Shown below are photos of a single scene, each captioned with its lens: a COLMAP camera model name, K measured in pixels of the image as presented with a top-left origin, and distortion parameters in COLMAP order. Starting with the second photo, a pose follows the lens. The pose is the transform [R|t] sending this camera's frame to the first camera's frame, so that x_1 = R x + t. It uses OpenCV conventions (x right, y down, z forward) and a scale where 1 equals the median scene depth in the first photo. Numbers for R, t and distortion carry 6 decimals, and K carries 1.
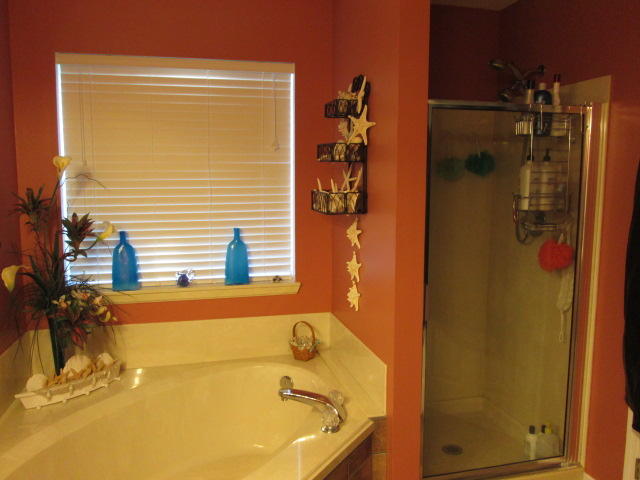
lens RADIAL K [[532.3, 0, 318.2], [0, 532.3, 236.7], [0, 0, 1]] dist [-0.041555, 0.010679]
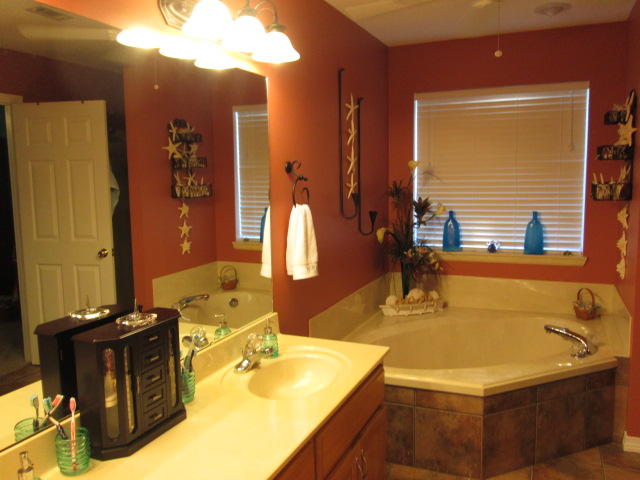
lens RADIAL K [[532.3, 0, 318.2], [0, 532.3, 236.7], [0, 0, 1]] dist [-0.041555, 0.010679]
pose [[0.792237, 0.055995, -0.607639, 0.234813], [-0.051803, 0.998358, 0.024460, 0.044650], [0.608010, 0.012099, 0.793837, -0.384980]]
